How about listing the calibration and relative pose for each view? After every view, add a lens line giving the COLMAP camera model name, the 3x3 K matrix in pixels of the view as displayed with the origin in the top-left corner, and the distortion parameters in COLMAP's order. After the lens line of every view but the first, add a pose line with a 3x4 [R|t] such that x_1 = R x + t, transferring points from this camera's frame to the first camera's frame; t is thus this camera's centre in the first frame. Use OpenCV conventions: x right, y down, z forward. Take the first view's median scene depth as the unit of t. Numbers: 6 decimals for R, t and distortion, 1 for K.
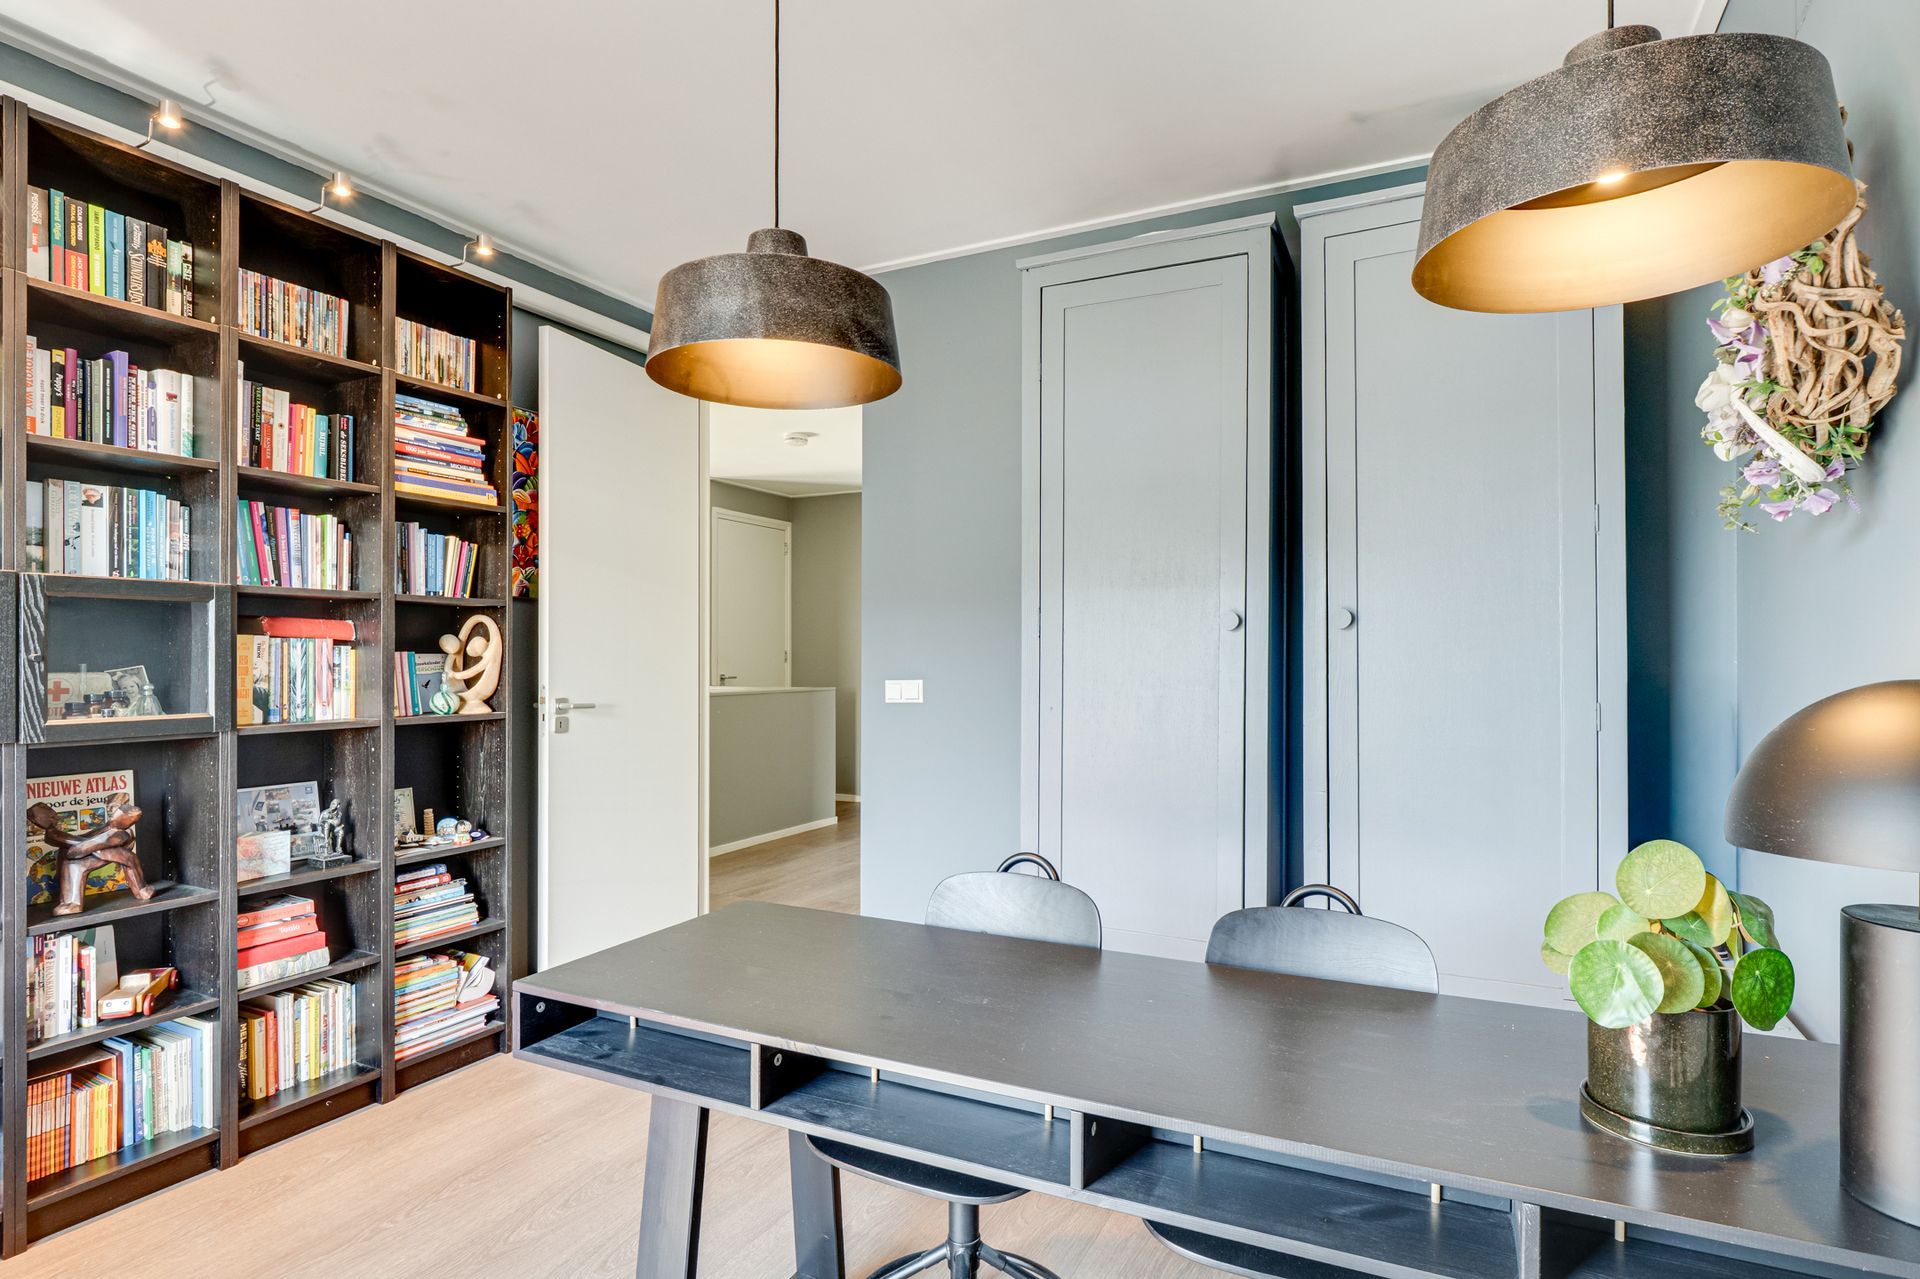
lens RADIAL K [[1046.9, 0, 960.0], [0, 1046.9, 639.5], [0, 0, 1]] dist [-0.001150, -0.000766]
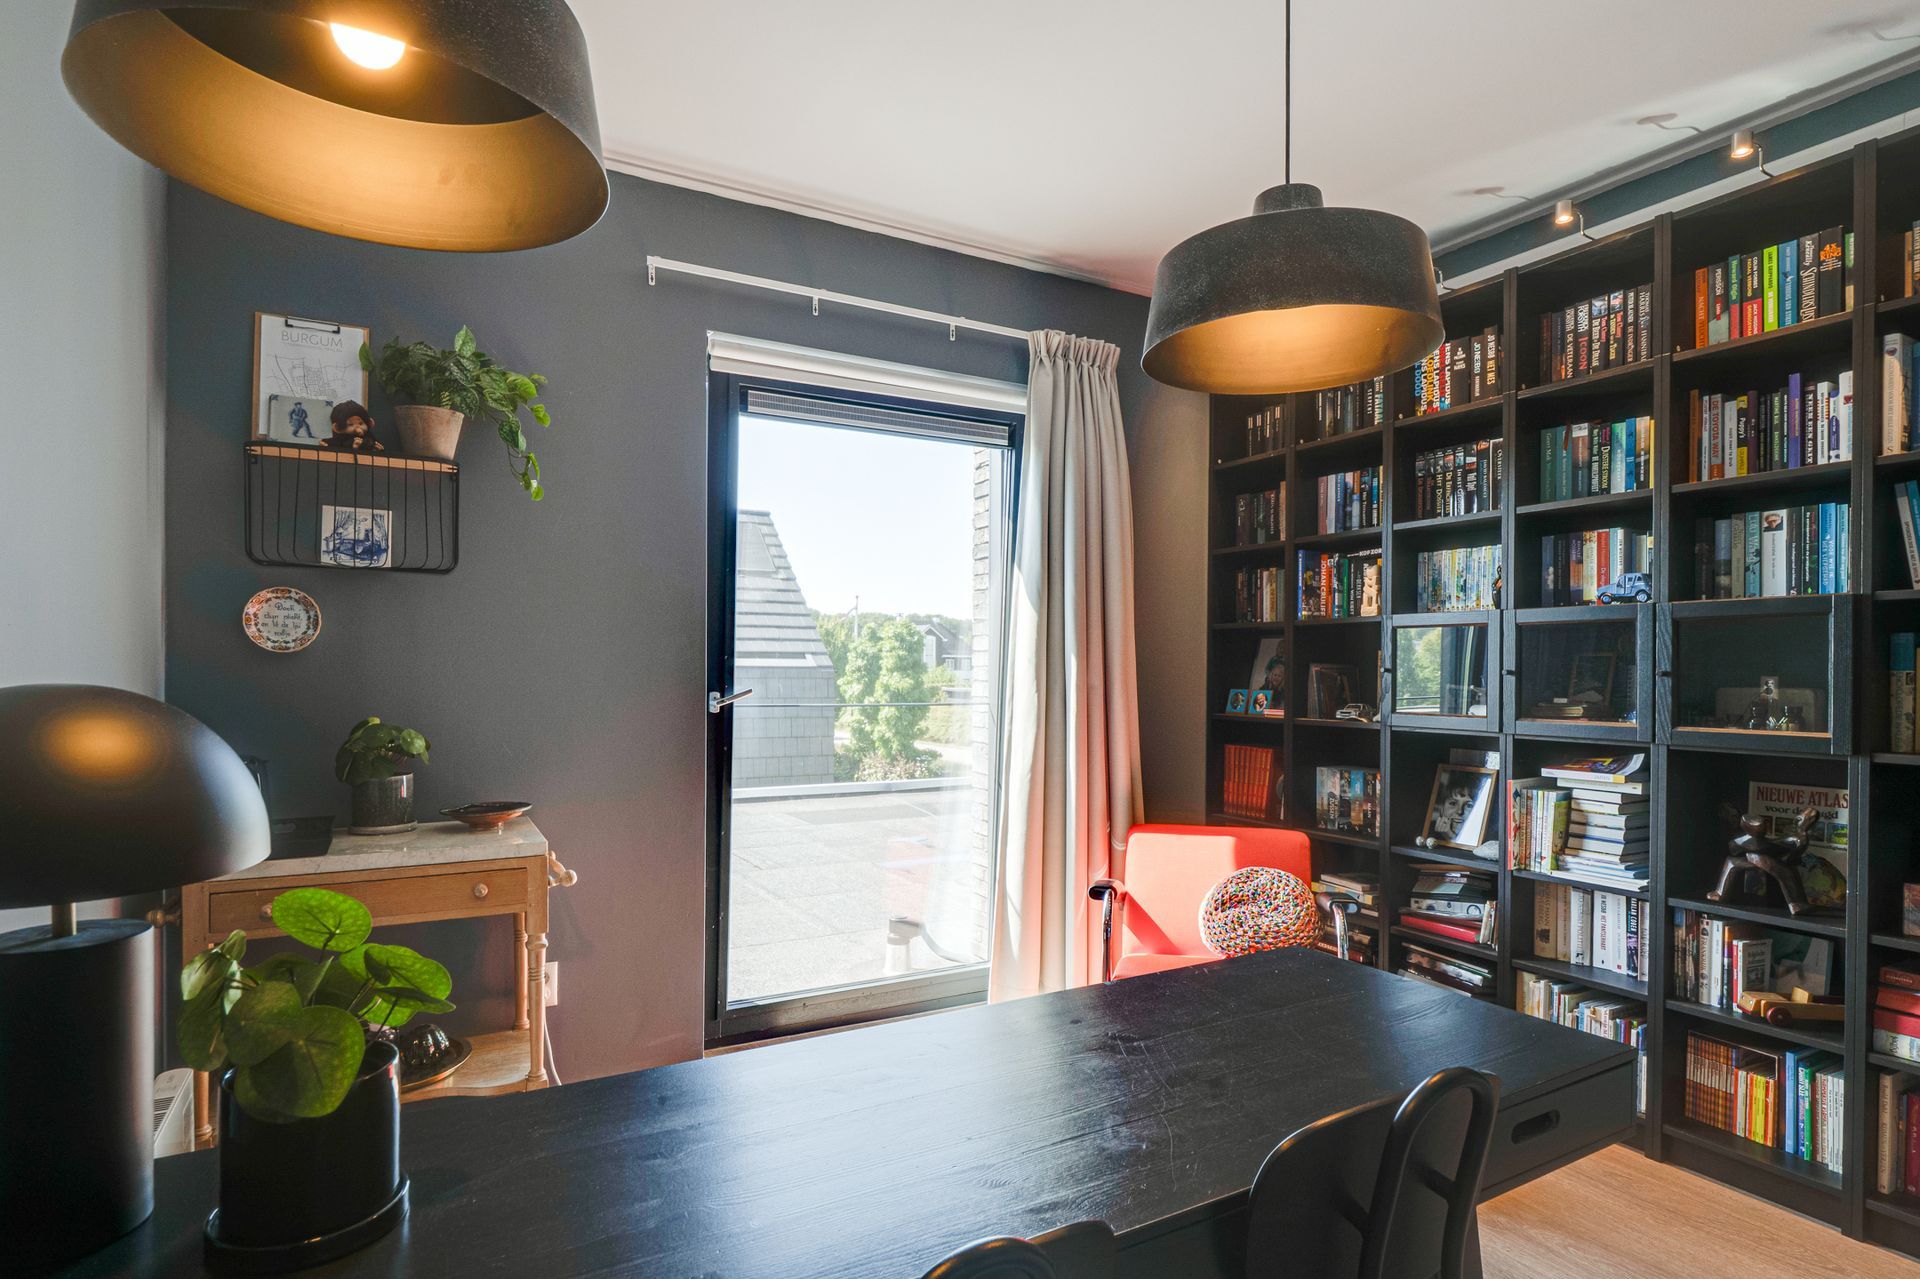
lens RADIAL K [[996.4, 0, 961.6], [0, 996.4, 676.3], [0, 0, 1]] dist [-0.000995, -0.000520]
pose [[-0.555351, -0.003149, -0.831610, 0.462460], [0.000967, 0.999990, -0.004432, 0.023605], [0.831616, -0.003266, -0.555342, 0.872911]]
